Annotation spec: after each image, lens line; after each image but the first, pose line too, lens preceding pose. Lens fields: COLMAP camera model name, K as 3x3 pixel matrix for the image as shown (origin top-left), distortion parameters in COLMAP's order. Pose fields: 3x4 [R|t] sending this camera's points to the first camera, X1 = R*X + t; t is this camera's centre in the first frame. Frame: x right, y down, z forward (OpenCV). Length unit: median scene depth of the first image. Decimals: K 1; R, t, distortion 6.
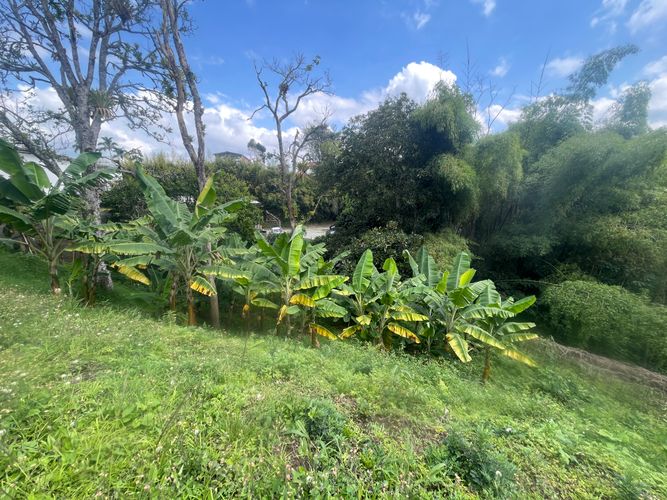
lens RADIAL K [[266.9, 0, 331.2], [0, 266.9, 249.8], [0, 0, 1]] dist [-0.003197, 0.000138]
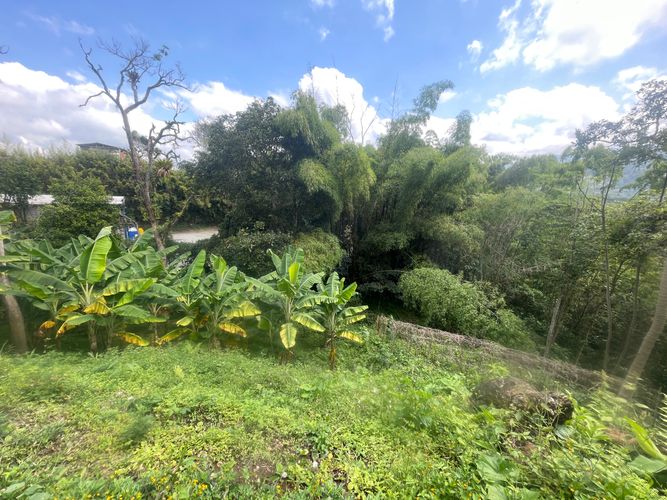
lens RADIAL K [[266.9, 0, 332.4], [0, 266.9, 250.9], [0, 0, 1]] dist [-0.003197, 0.000138]
pose [[0.952138, -0.049034, 0.301710, 0.271527], [0.050249, 0.998730, 0.003739, 0.021090], [-0.301510, 0.011600, 0.953392, -0.079092]]
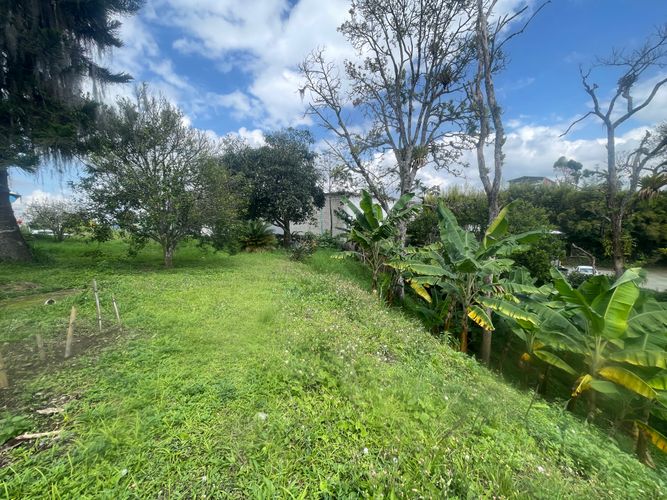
lens RADIAL K [[266.9, 0, 333.7], [0, 266.9, 251.1], [0, 0, 1]] dist [-0.003197, 0.000138]
pose [[0.568431, 0.078738, -0.818954, -0.002122], [-0.159757, 0.987027, -0.015989, -0.000945], [0.807071, 0.139922, 0.573636, -0.016175]]
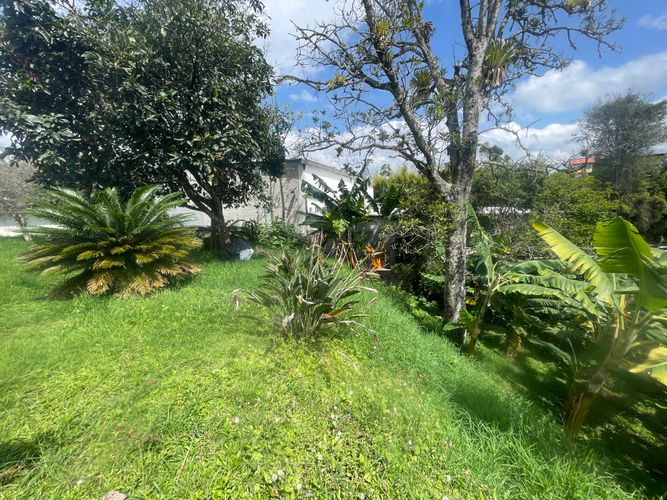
lens RADIAL K [[266.9, 0, 333.6], [0, 266.9, 251.6], [0, 0, 1]] dist [-0.003197, 0.000138]
pose [[0.776820, 0.076419, -0.625069, -1.043363], [-0.102848, 0.994678, -0.006210, -0.053408], [0.621267, 0.069111, 0.780545, 0.387733]]
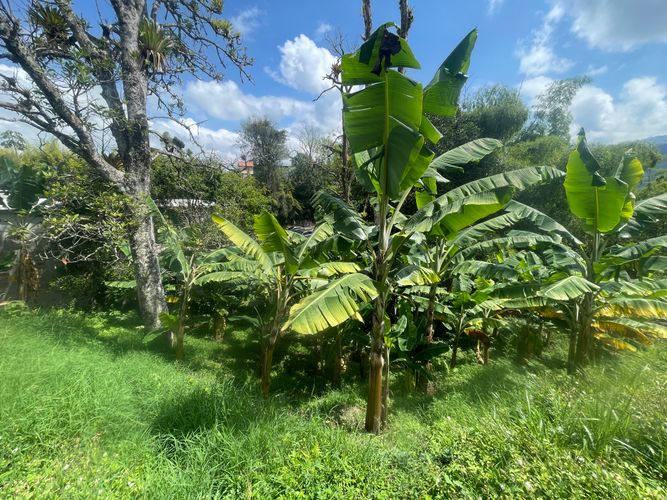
lens RADIAL K [[266.9, 0, 330.1], [0, 266.9, 251.7], [0, 0, 1]] dist [-0.003197, 0.000138]
pose [[0.941910, -0.068955, 0.328712, -1.023962], [0.071048, 0.997457, 0.005657, -0.064612], [-0.328266, 0.018026, 0.944413, 0.422761]]
